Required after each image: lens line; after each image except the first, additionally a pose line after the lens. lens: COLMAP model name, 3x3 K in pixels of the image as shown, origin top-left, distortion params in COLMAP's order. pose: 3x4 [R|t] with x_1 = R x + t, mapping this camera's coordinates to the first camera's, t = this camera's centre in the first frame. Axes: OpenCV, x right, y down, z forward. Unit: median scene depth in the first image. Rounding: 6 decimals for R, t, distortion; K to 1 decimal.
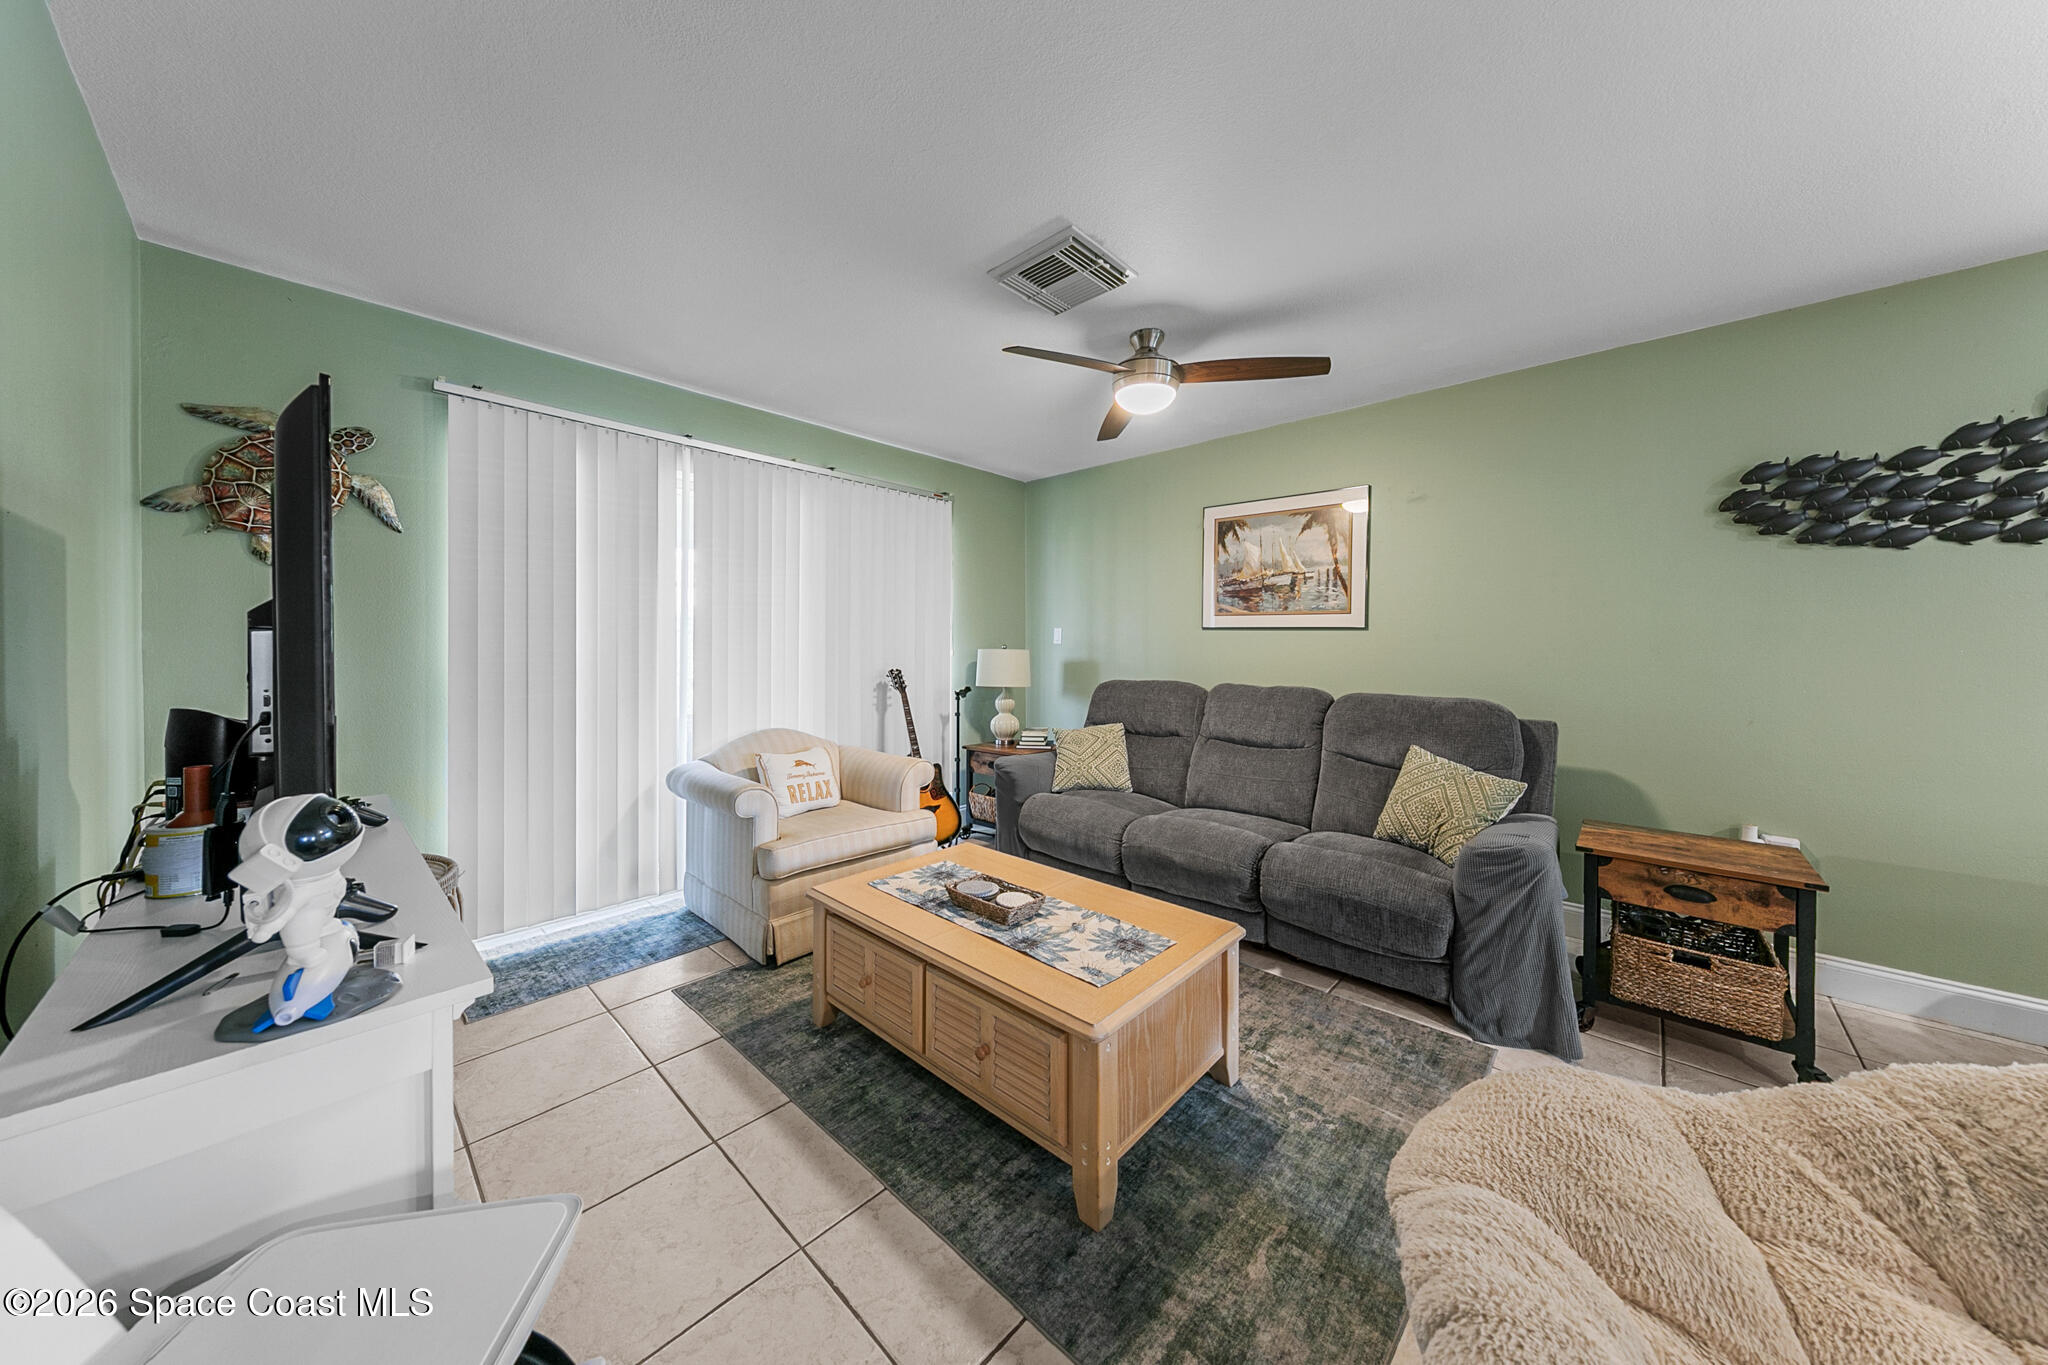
lens RADIAL K [[693.7, 0, 993.7], [0, 693.7, 641.3], [0, 0, 1]] dist [0.010179, 0.000096]
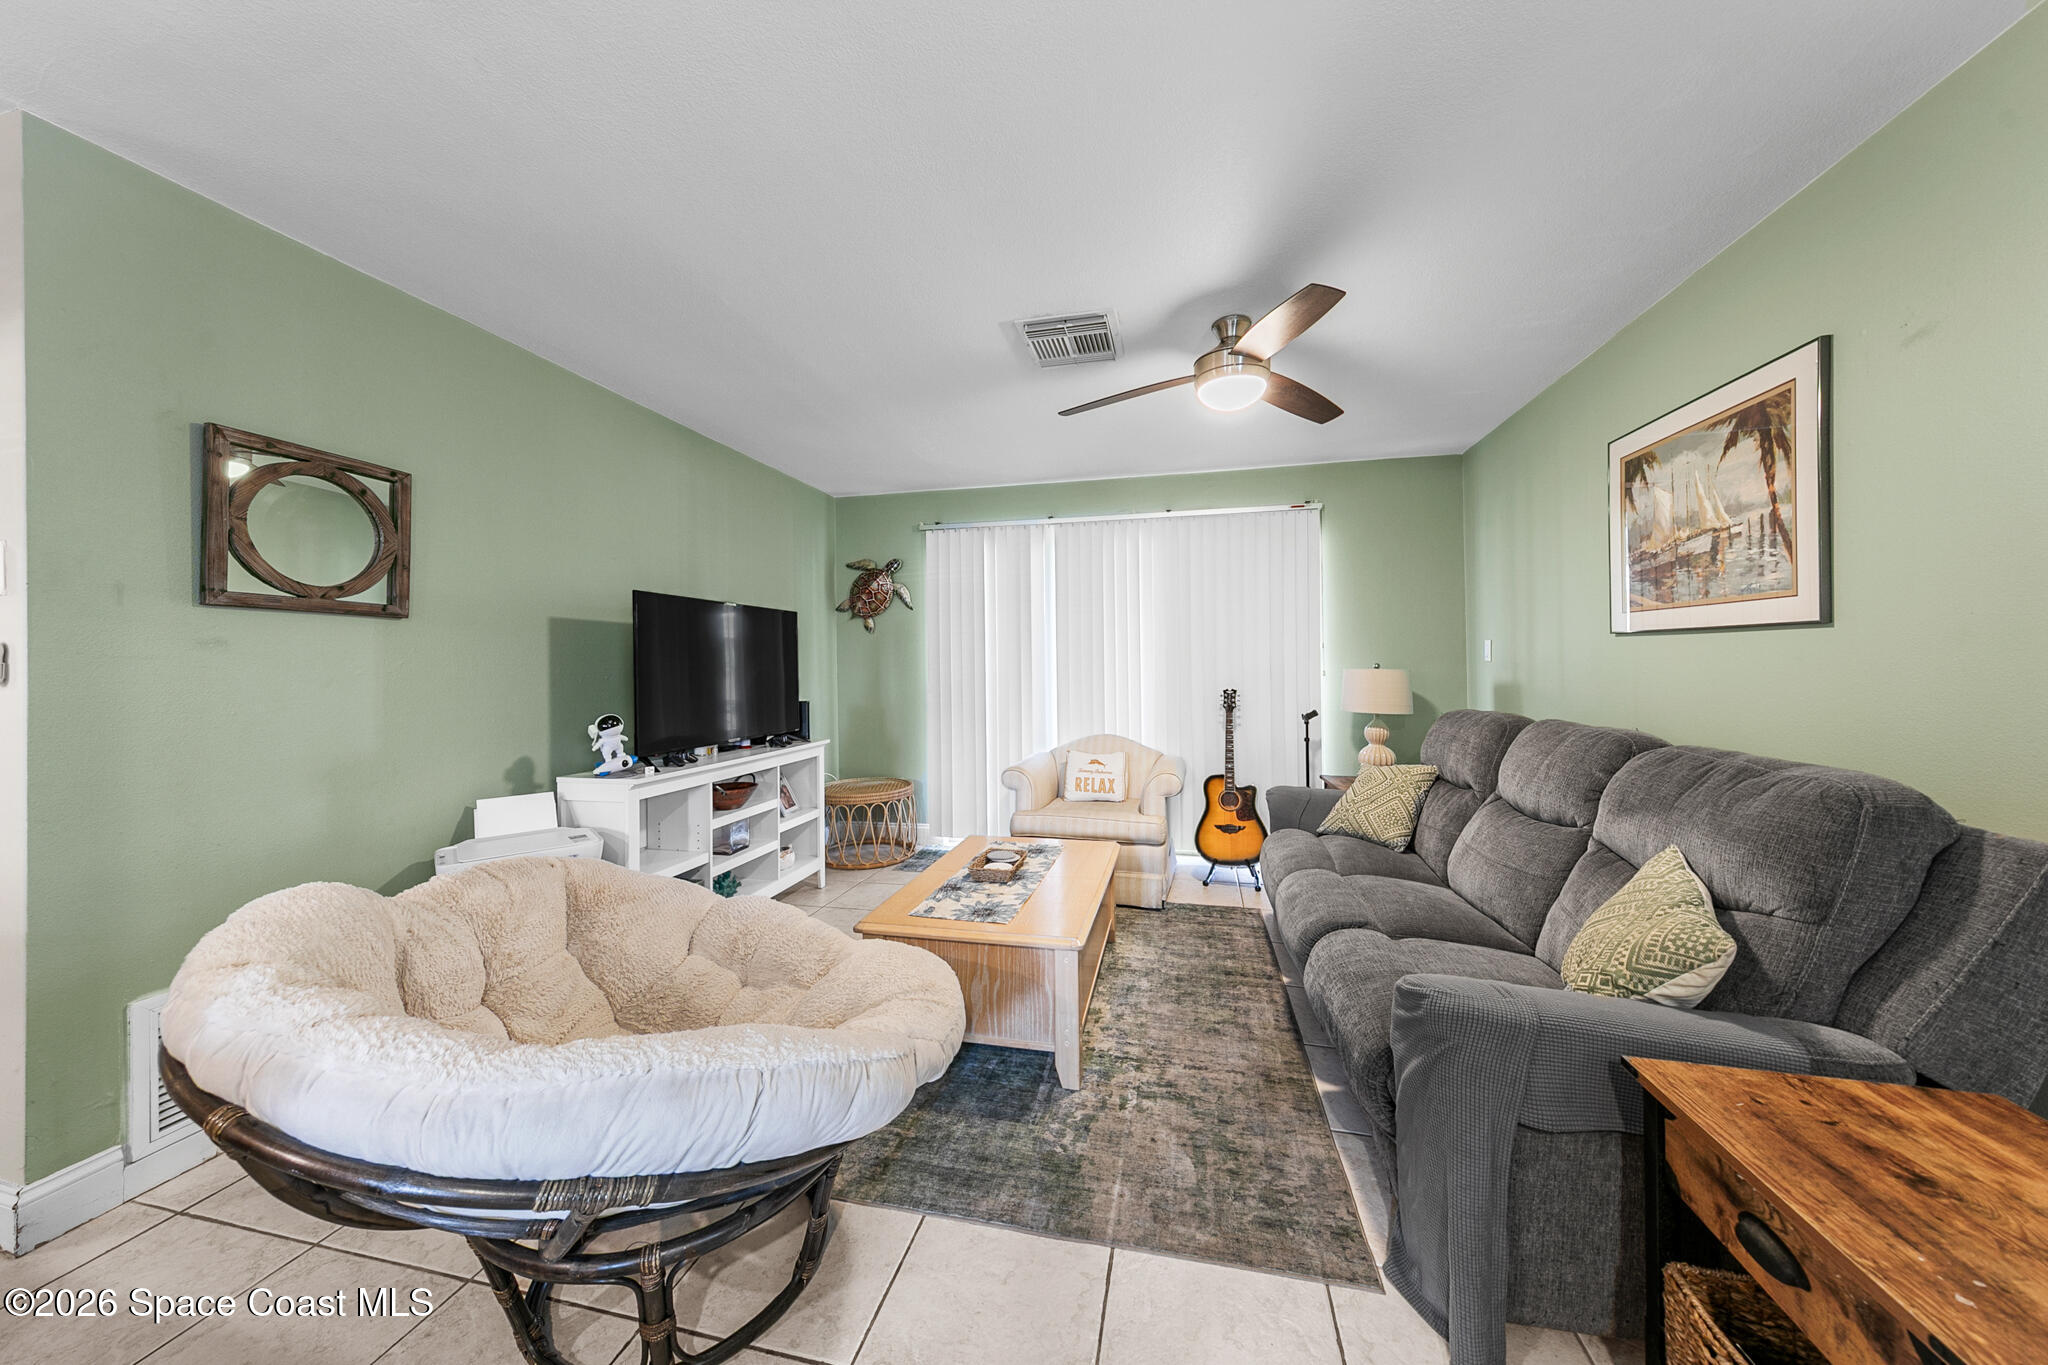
lens RADIAL K [[693.7, 0, 1034.2], [0, 693.7, 660.4], [0, 0, 1]] dist [0.010179, 0.000096]
pose [[0.503824, -0.016746, -0.863644, 0.948683], [0.020008, 0.999770, -0.007713, 0.001539], [0.863575, -0.013394, 0.504043, 0.342474]]
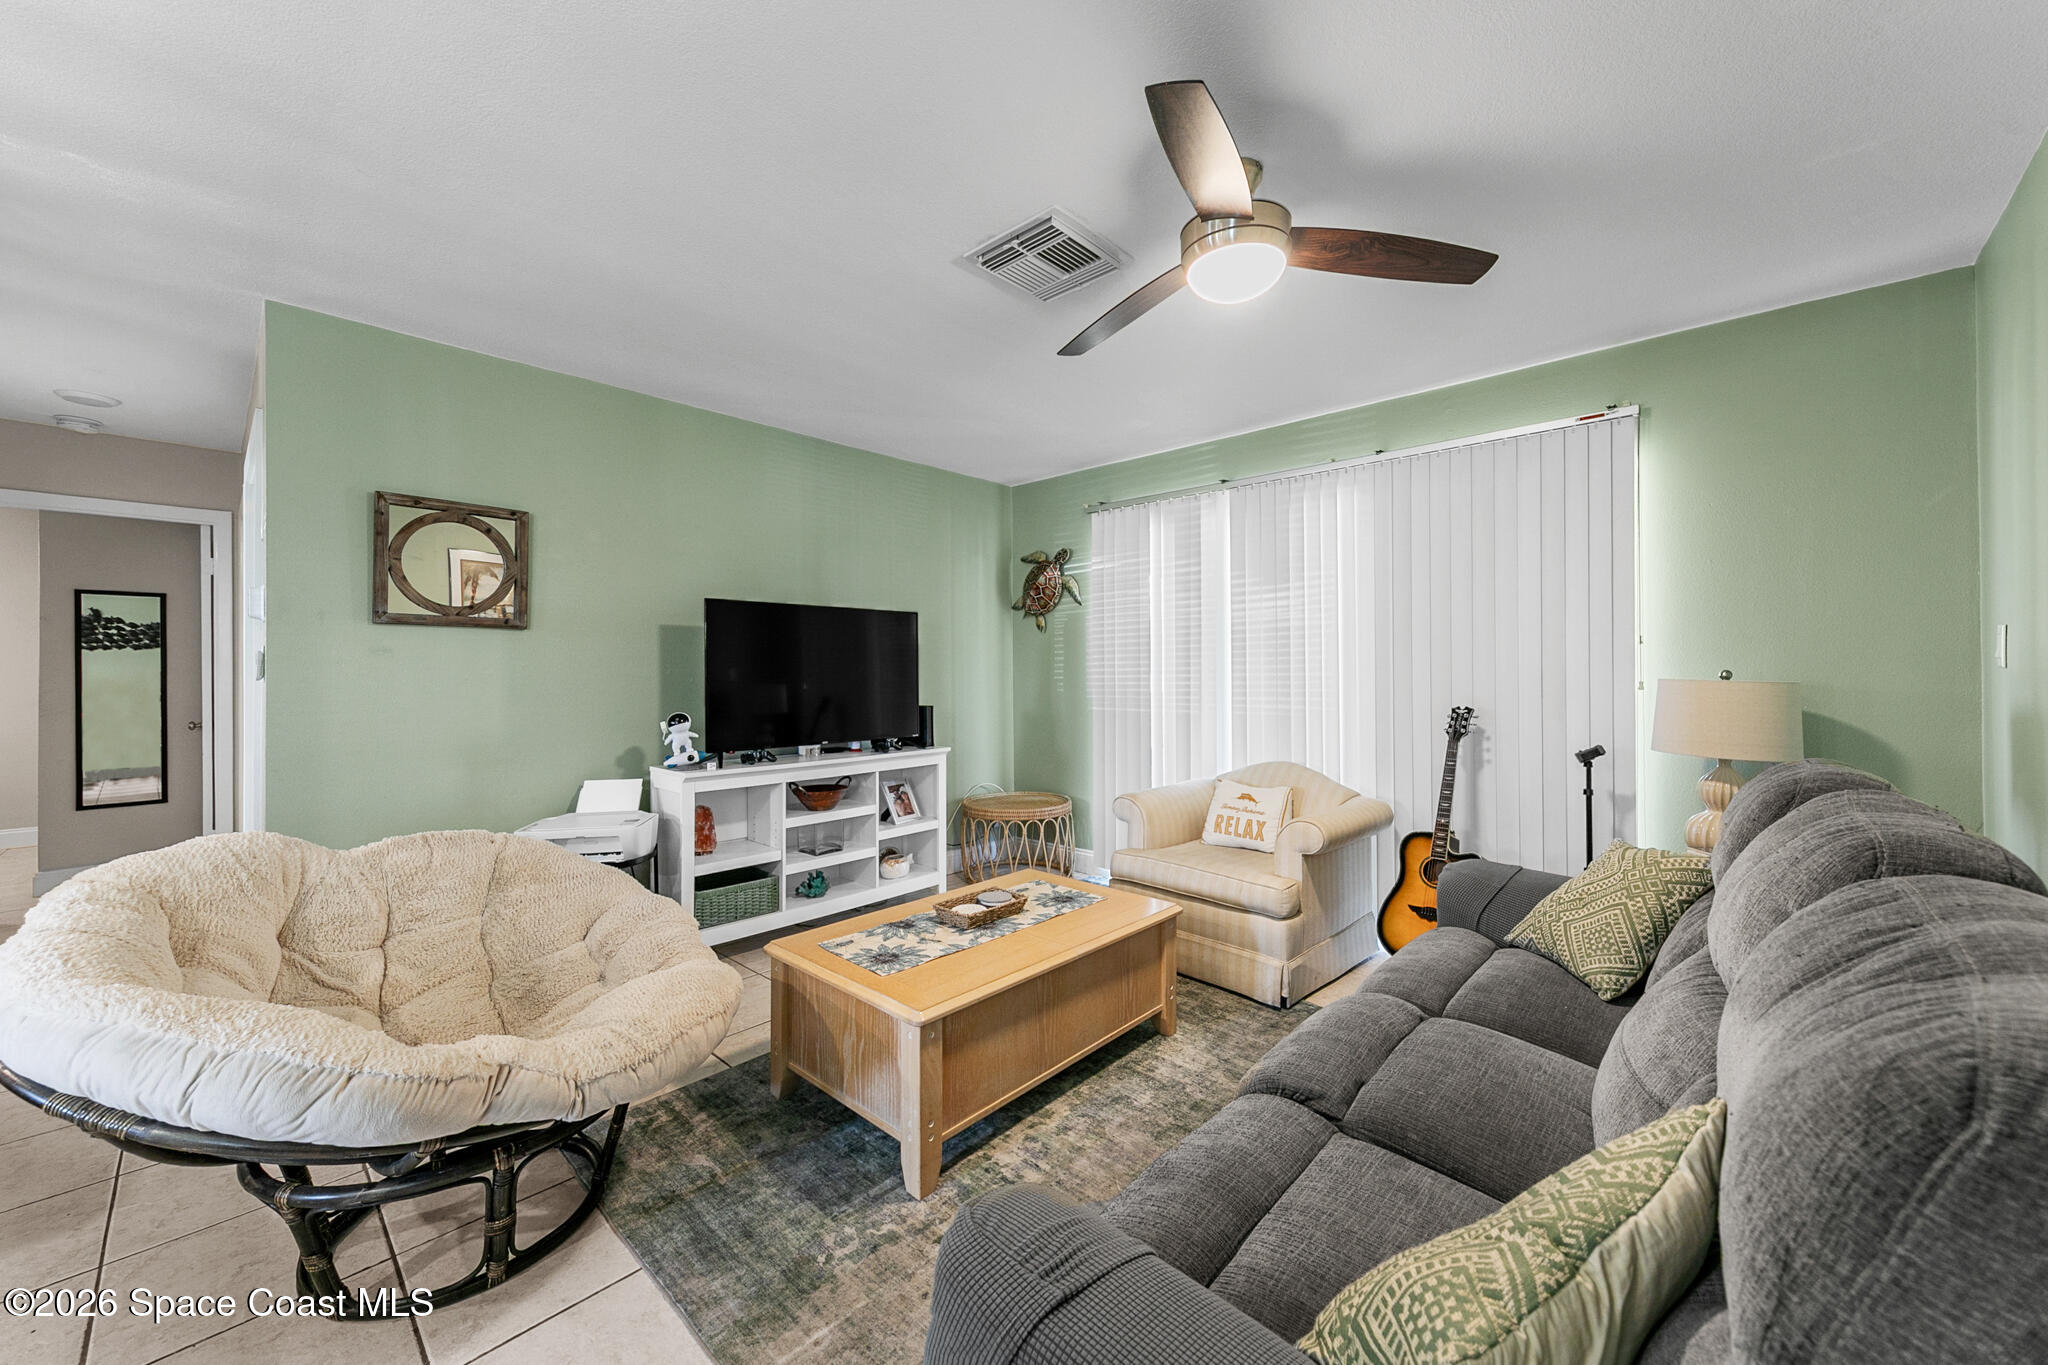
lens RADIAL K [[772.4, 0, 1022.2], [0, 772.4, 666.2], [0, 0, 1]] dist [0.008377, 0.001405]
pose [[-0.006757, -0.010686, -0.999920, 0.995015], [0.012026, 0.999870, -0.010767, 0.006558], [0.999905, -0.012098, -0.006627, 0.886107]]
